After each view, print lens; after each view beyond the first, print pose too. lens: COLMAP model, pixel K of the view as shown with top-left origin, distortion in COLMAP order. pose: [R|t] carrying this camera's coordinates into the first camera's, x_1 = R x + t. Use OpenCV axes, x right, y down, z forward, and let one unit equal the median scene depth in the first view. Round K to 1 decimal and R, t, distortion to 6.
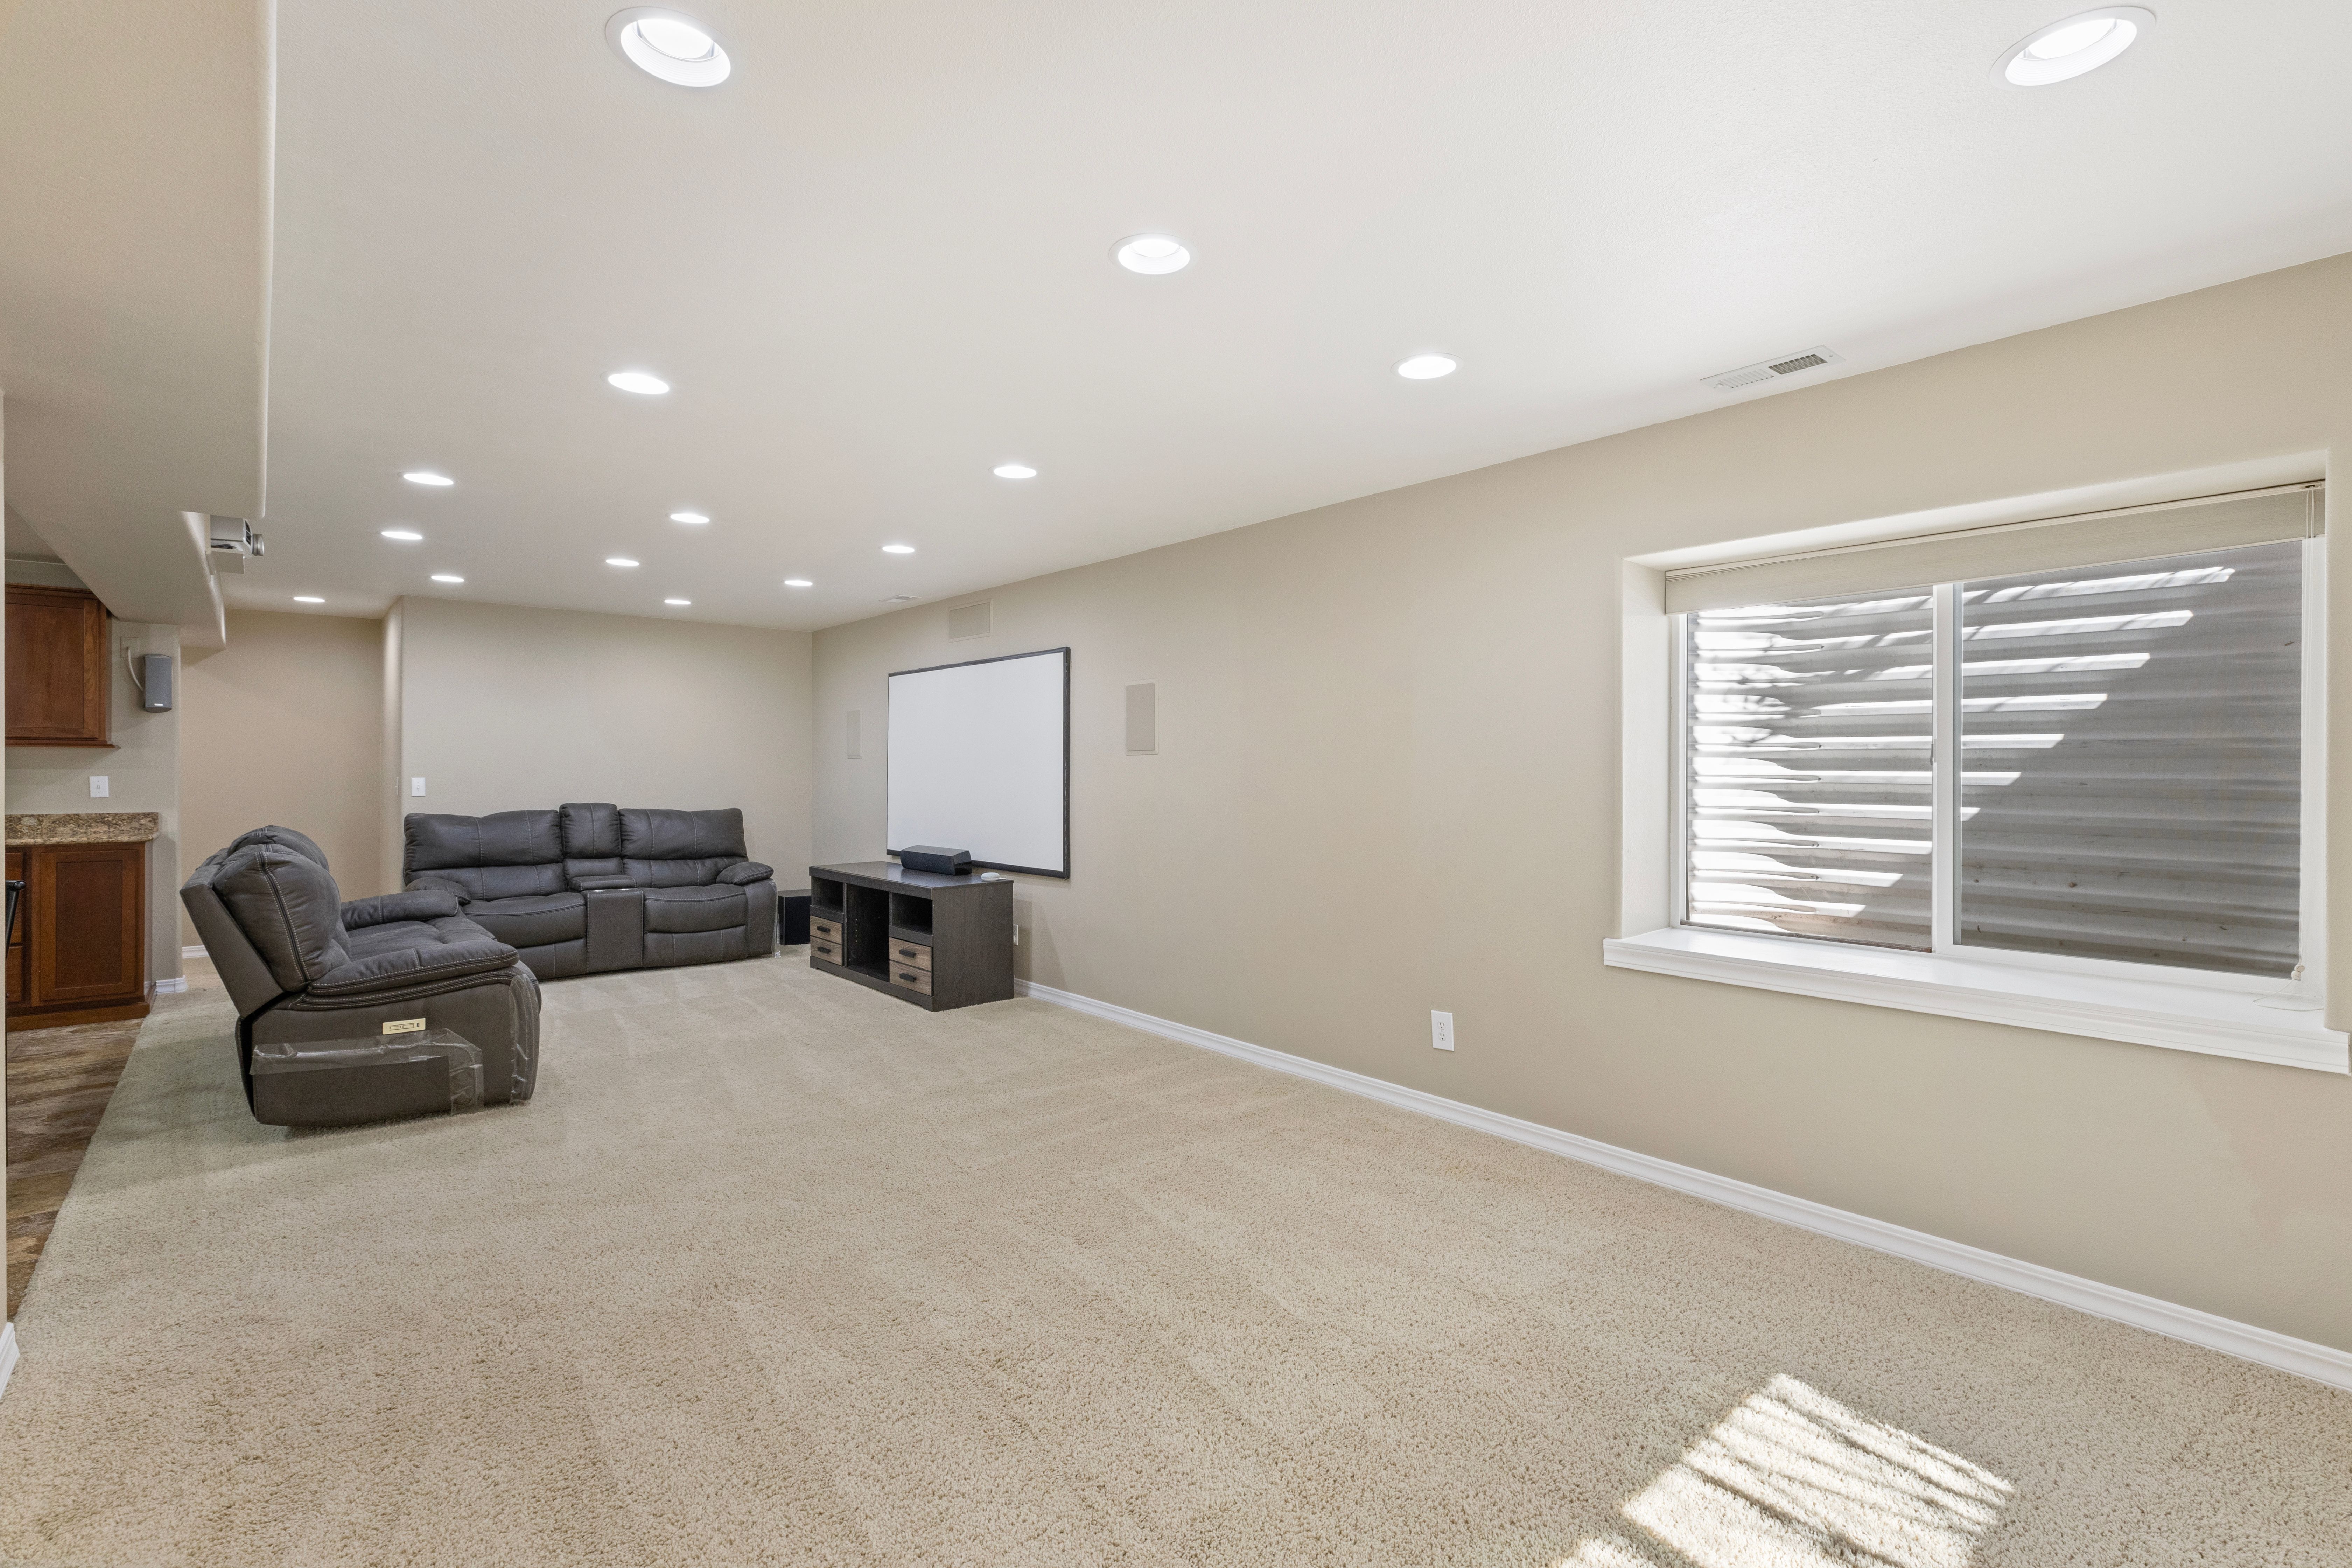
lens RADIAL K [[1050.4, 0, 1167.7], [0, 1050.4, 778.2], [0, 0, 1]] dist [0.001783, 0.000695]
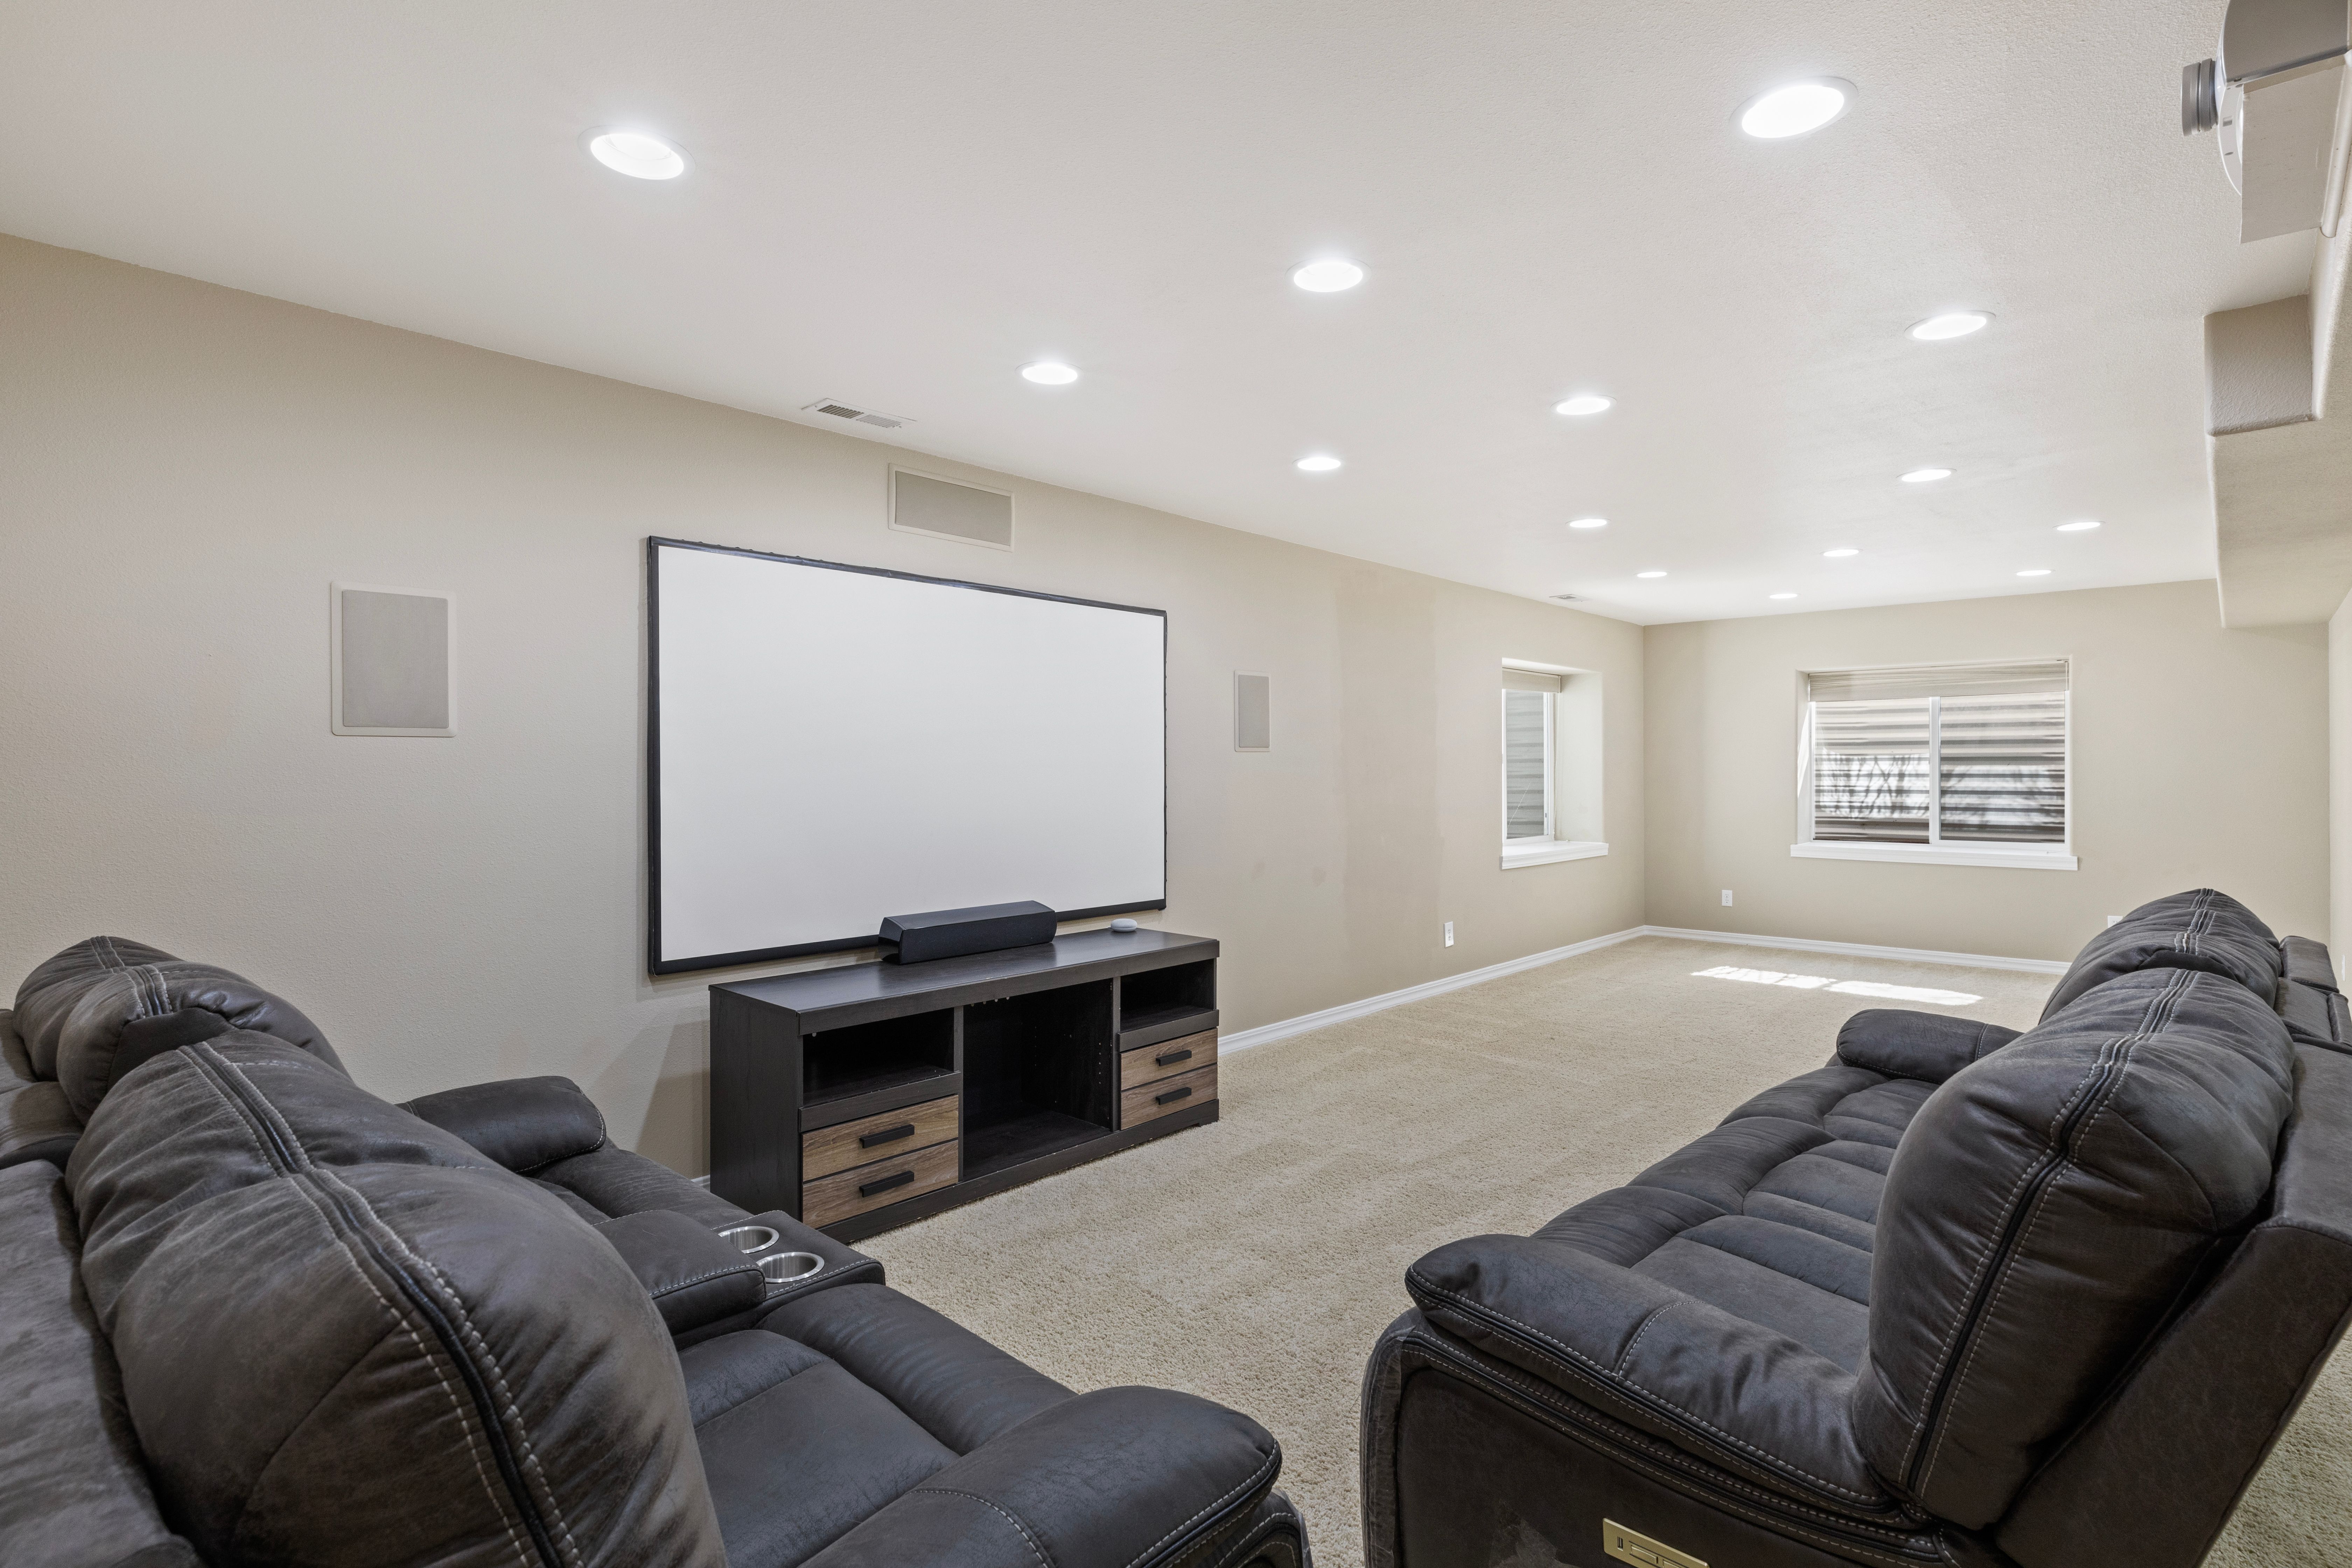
lens RADIAL K [[1152.6, 0, 1171.1], [0, 1152.6, 771.1], [0, 0, 1]] dist [0.000047, -0.000001]
pose [[-0.102874, -0.004072, 0.994686, -0.940951], [0.011280, 0.999923, 0.005260, -0.010144], [-0.994630, 0.011762, -0.102820, 1.075239]]
